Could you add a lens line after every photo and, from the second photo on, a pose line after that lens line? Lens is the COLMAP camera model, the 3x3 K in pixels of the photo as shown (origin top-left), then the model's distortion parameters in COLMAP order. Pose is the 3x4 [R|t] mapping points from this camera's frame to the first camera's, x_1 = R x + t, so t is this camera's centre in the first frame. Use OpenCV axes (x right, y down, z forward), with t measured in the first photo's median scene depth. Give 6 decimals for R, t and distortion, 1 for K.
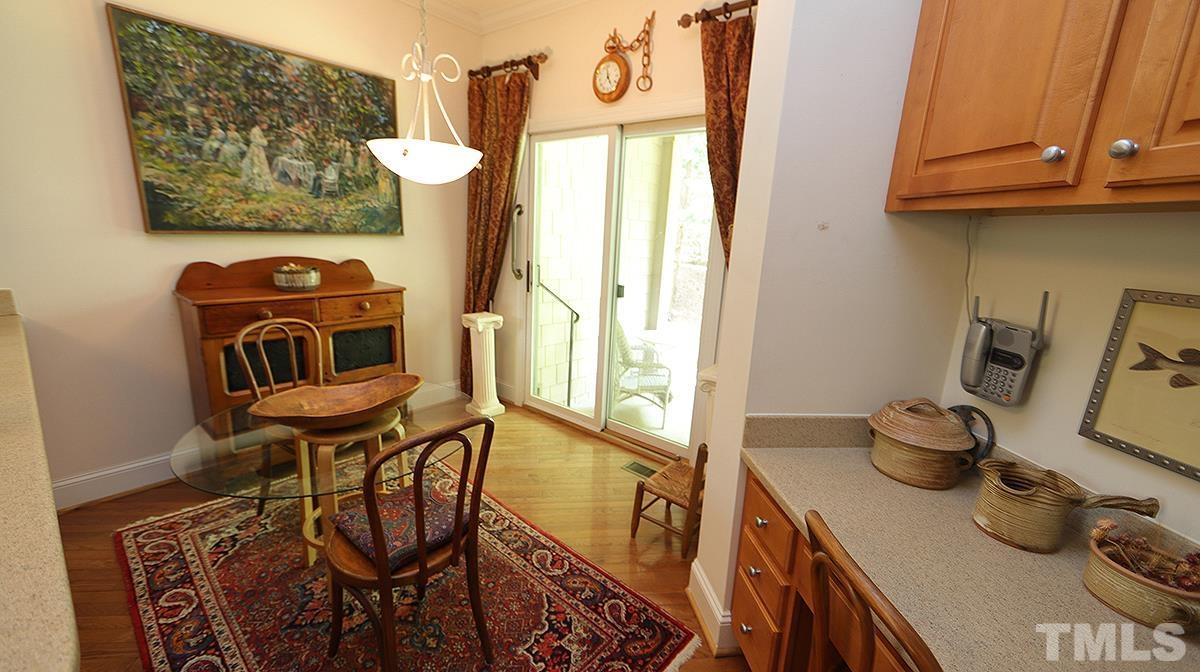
lens RADIAL K [[469.7, 0, 603.7], [0, 469.7, 335.1], [0, 0, 1]] dist [0.010541, -0.000051]
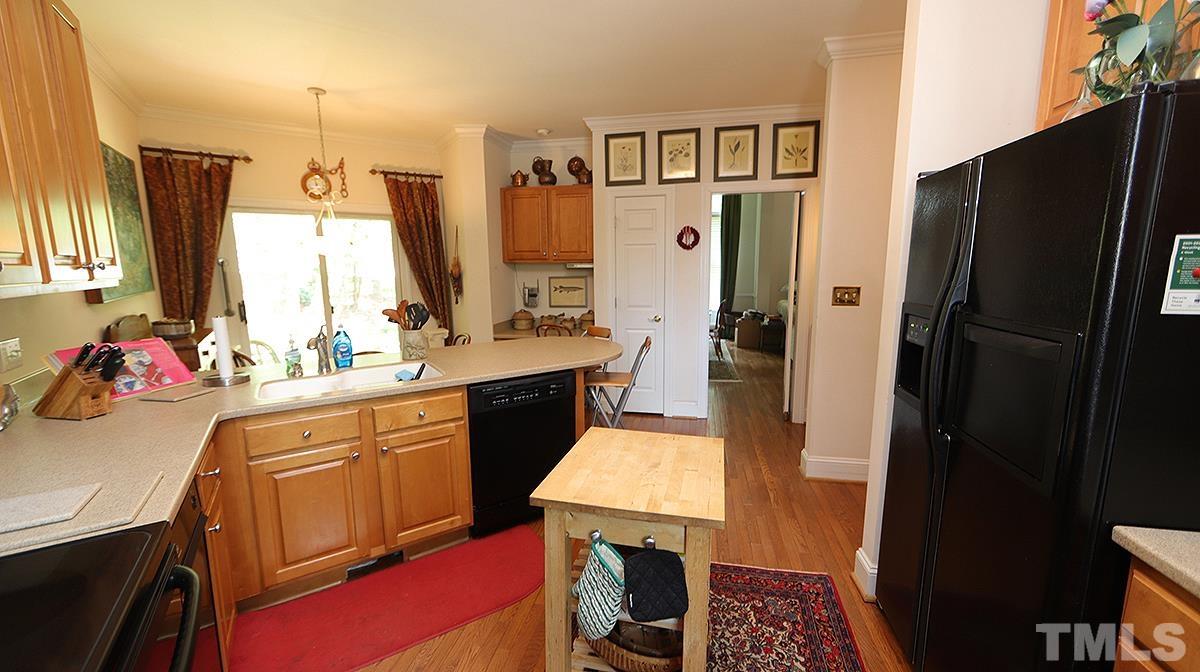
lens RADIAL K [[469.7, 0, 602.1], [0, 469.7, 336.7], [0, 0, 1]] dist [0.010541, -0.000051]
pose [[0.288278, -0.195917, 0.937290, -1.463630], [0.236136, 0.963160, 0.128698, 0.004851], [-0.927974, 0.184227, 0.323921, -0.429645]]
